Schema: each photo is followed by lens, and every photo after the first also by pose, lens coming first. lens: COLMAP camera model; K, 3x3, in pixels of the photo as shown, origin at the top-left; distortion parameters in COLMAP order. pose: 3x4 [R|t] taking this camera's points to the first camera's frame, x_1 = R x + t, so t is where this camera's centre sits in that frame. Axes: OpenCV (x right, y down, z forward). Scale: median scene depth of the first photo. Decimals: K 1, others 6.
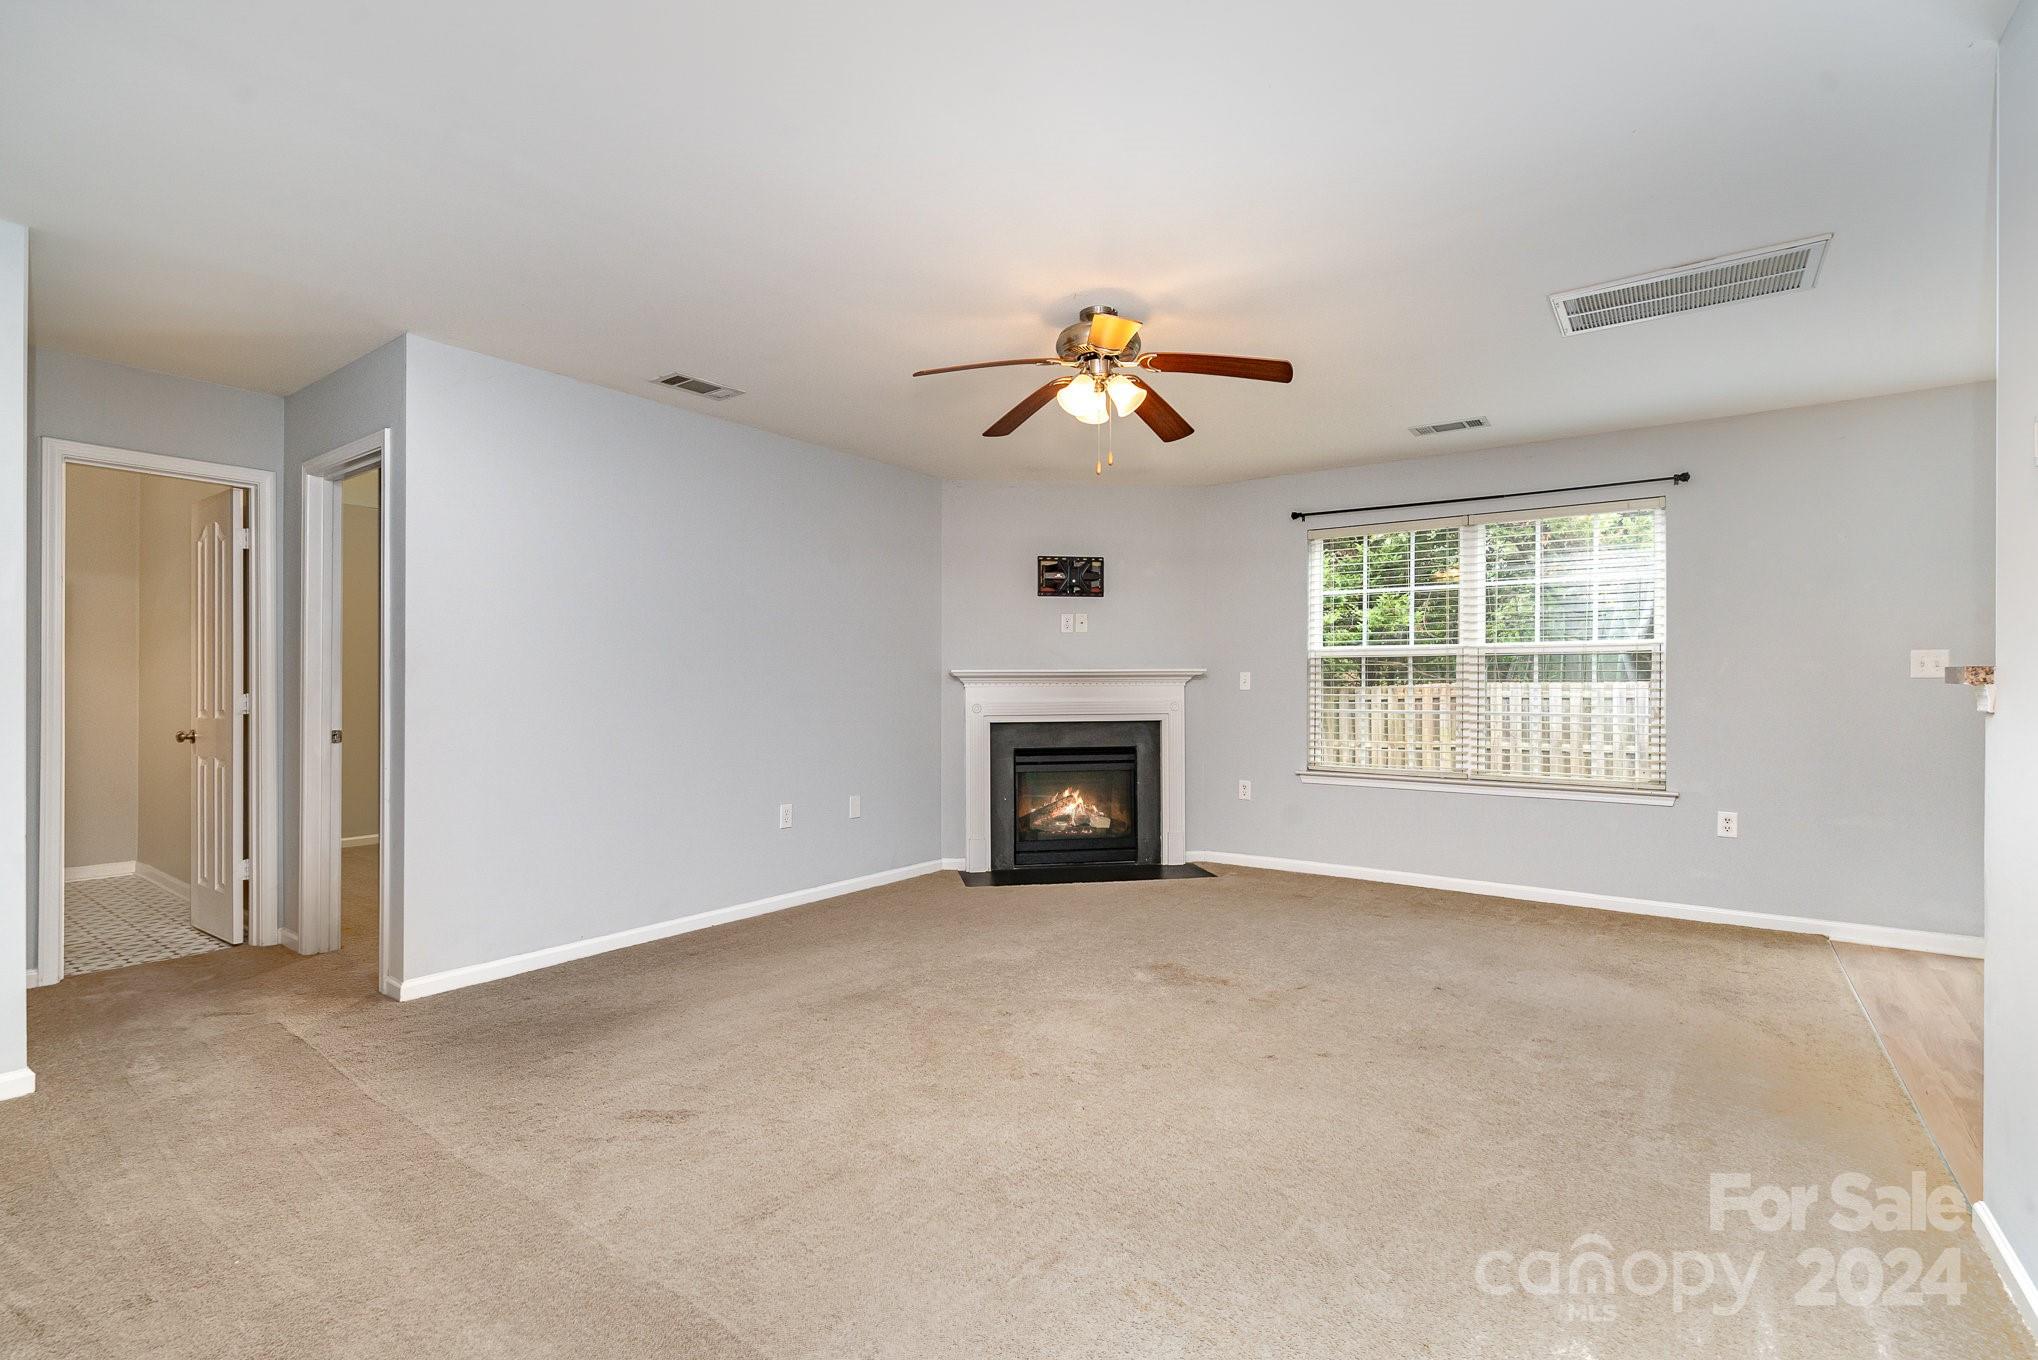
lens RADIAL K [[938.1, 0, 1017.2], [0, 938.1, 685.4], [0, 0, 1]] dist [0.000692, -0.000414]
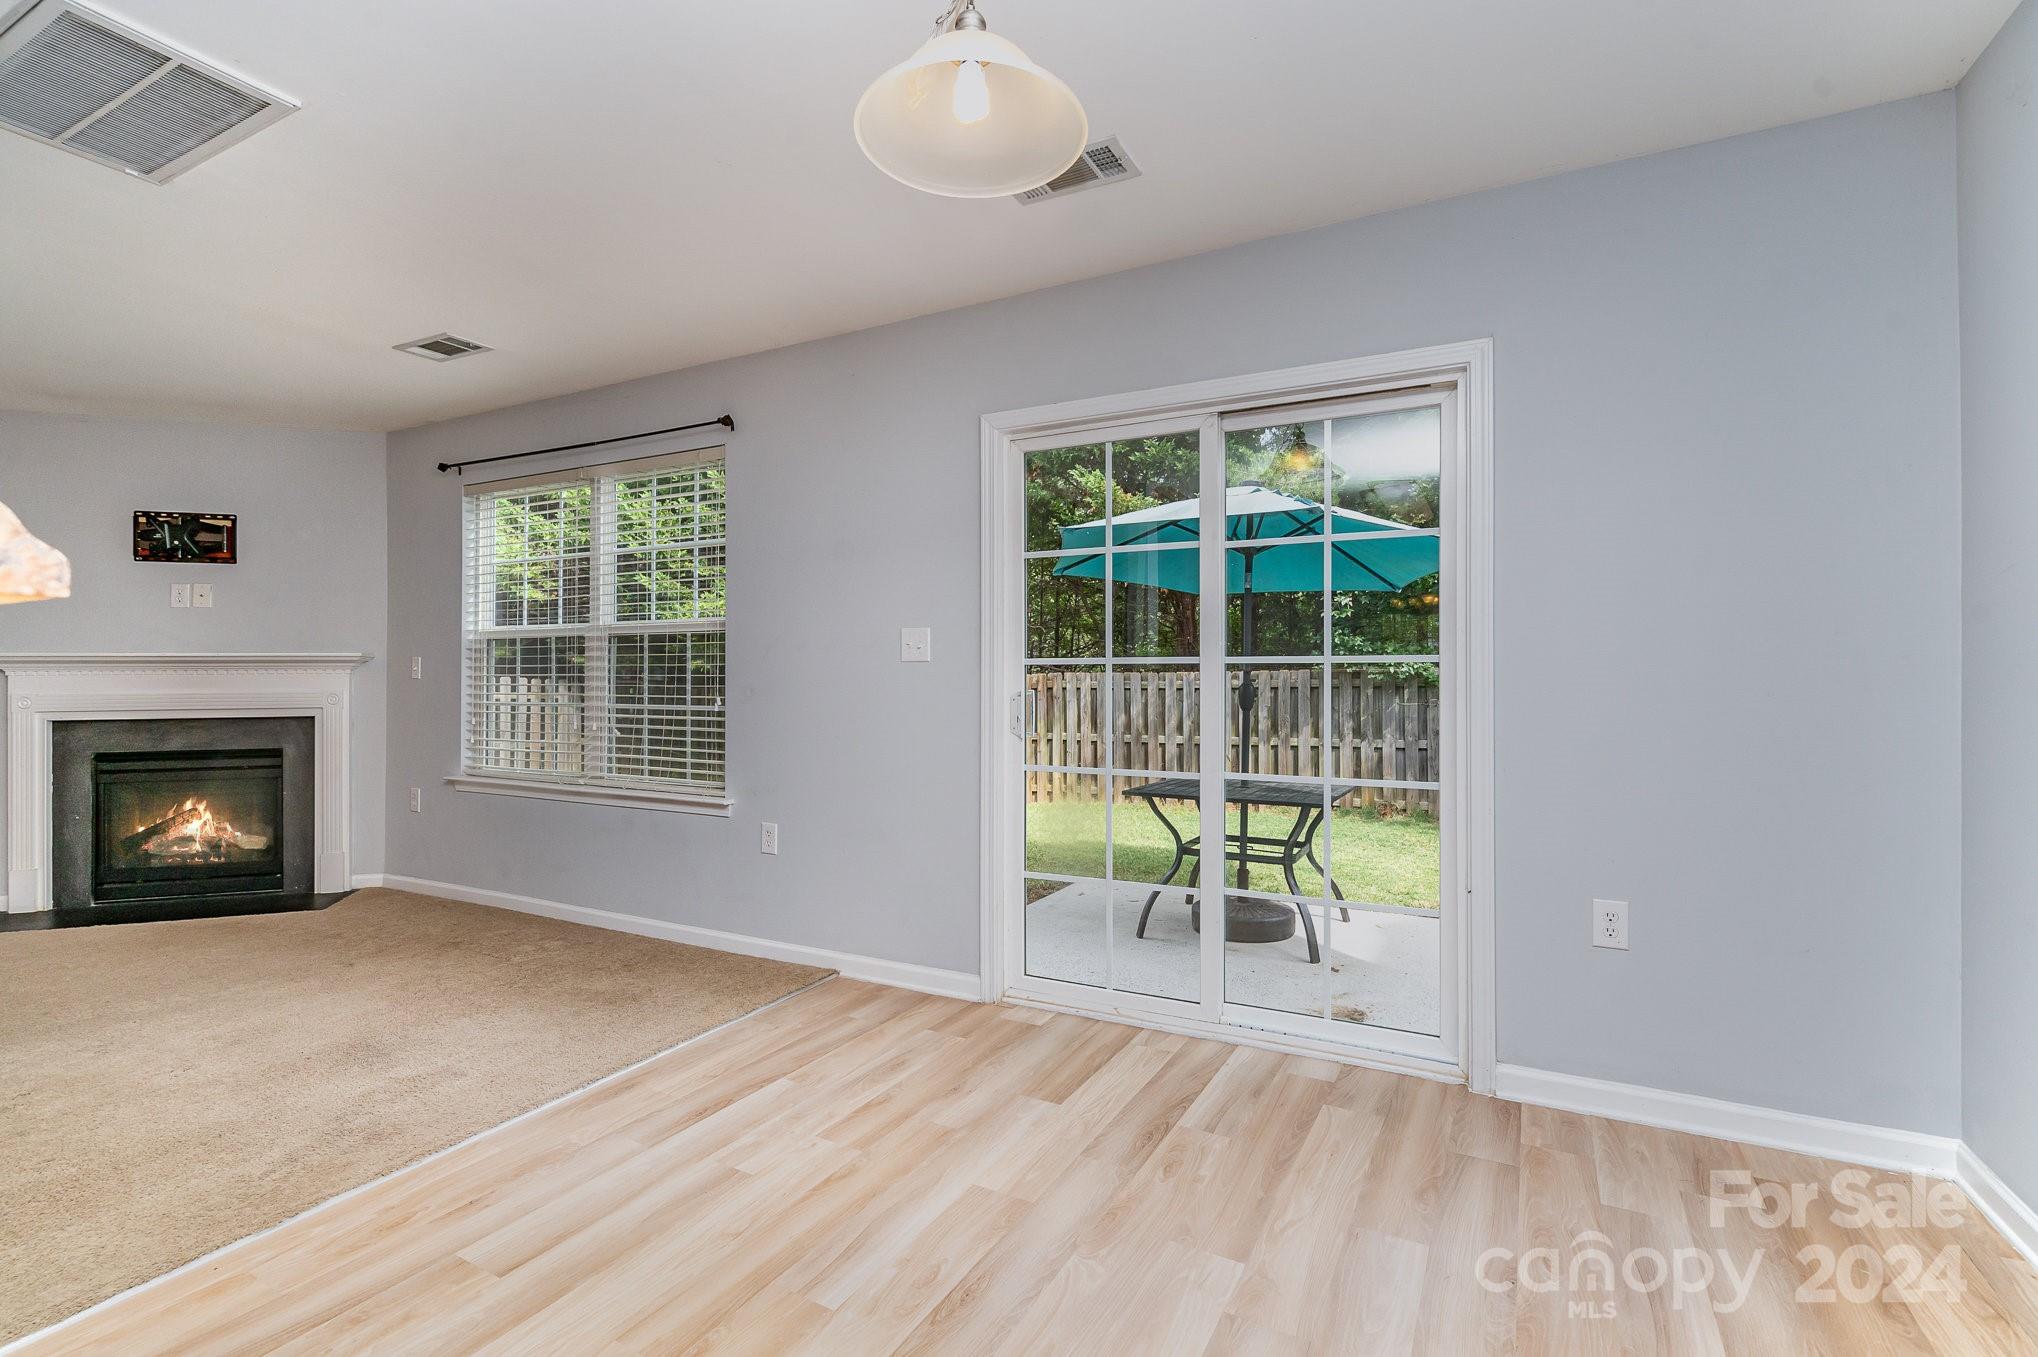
lens RADIAL K [[938.1, 0, 1023.6], [0, 938.1, 671.2], [0, 0, 1]] dist [0.000692, -0.000414]
pose [[0.991483, -0.001866, 0.130224, 0.661224], [0.002738, 0.999975, -0.006519, 0.005278], [-0.130209, 0.006820, 0.991463, 0.110585]]
